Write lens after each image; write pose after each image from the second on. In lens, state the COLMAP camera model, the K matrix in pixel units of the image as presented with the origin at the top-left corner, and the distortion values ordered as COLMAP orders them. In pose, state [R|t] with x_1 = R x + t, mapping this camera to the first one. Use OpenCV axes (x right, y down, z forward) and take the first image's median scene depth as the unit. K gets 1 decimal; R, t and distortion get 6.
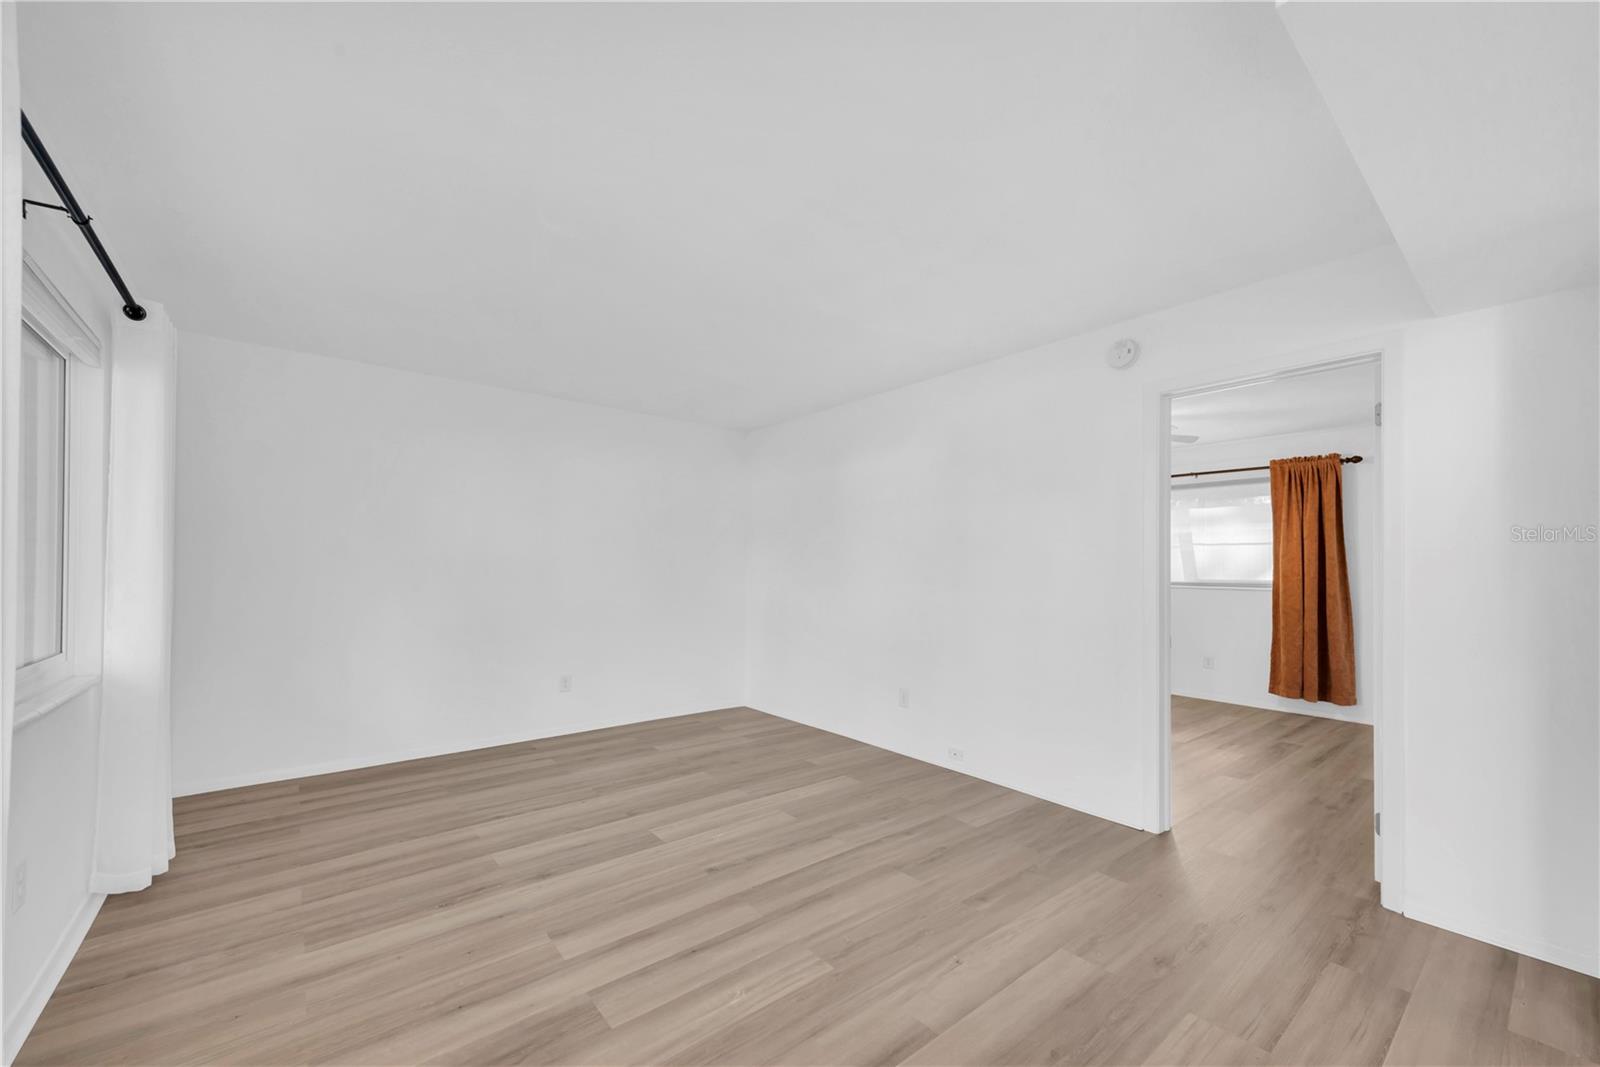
lens RADIAL K [[636.6, 0, 841.2], [0, 636.6, 566.9], [0, 0, 1]] dist [0.010580, 0.000132]
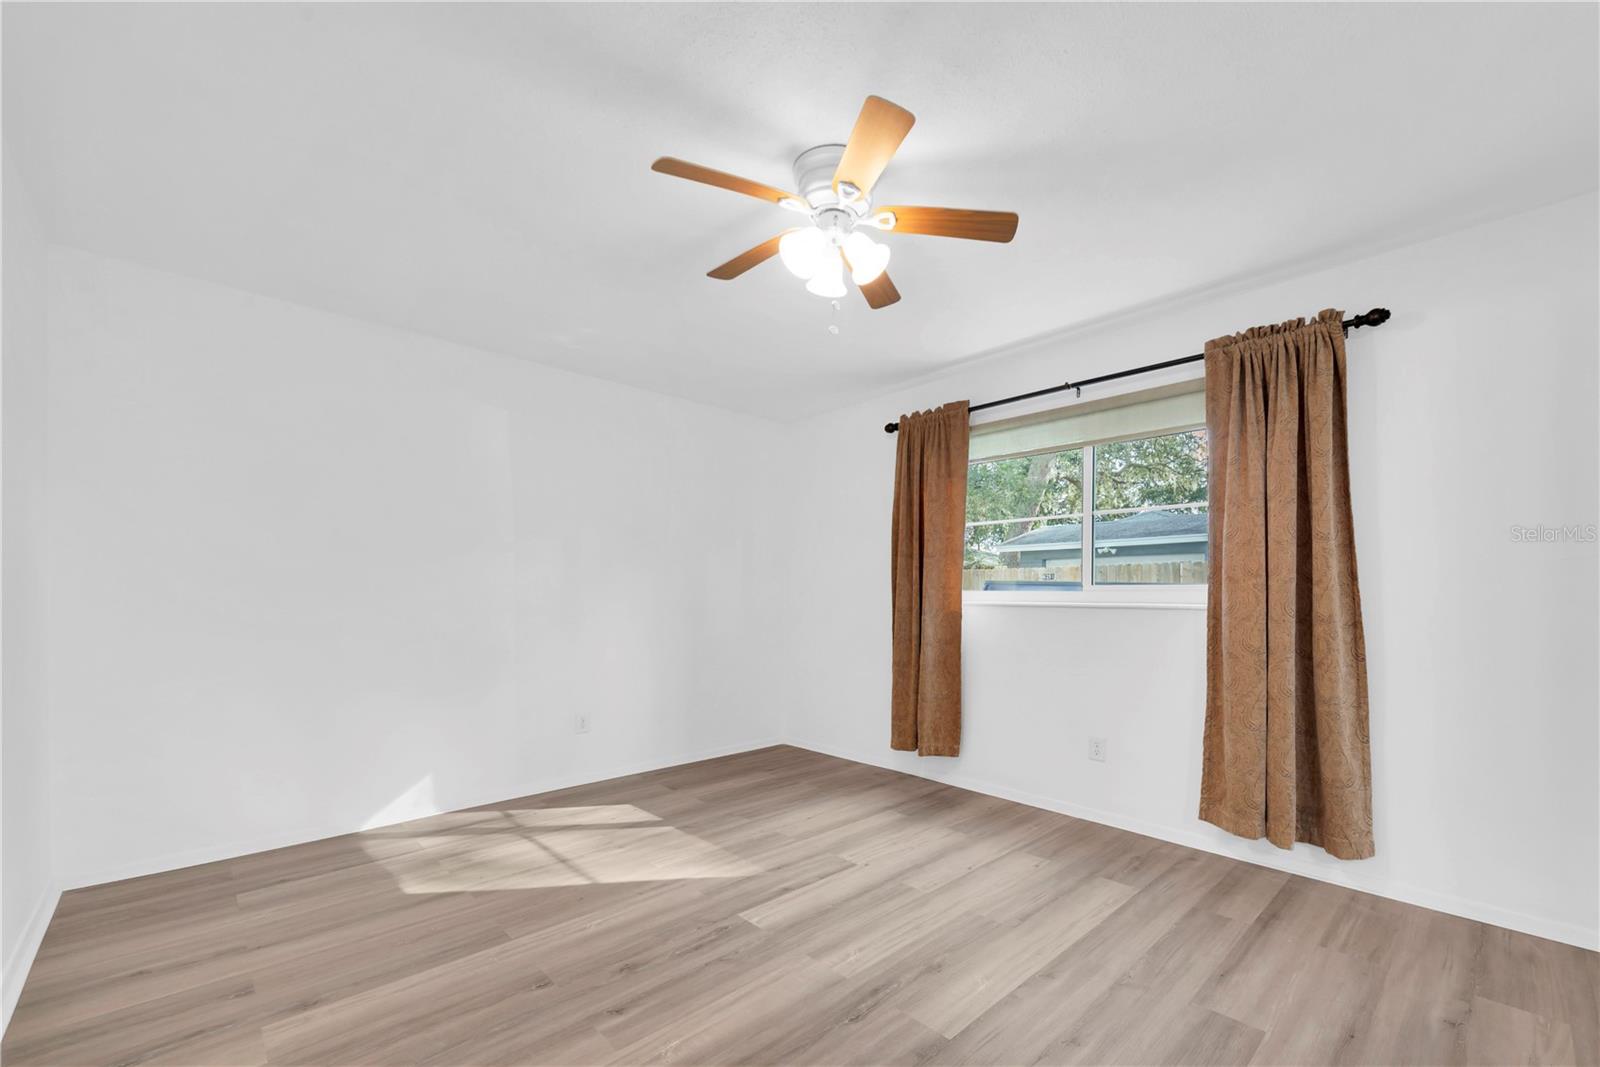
lens RADIAL K [[679.0, 0, 880.1], [0, 679.0, 587.9], [0, 0, 1]] dist [0.012170, -0.002875]
pose [[0.995360, 0.006224, 0.096021, 0.394290], [-0.005329, 0.999940, -0.009569, 0.029159], [-0.096075, 0.009012, 0.995333, 0.534606]]
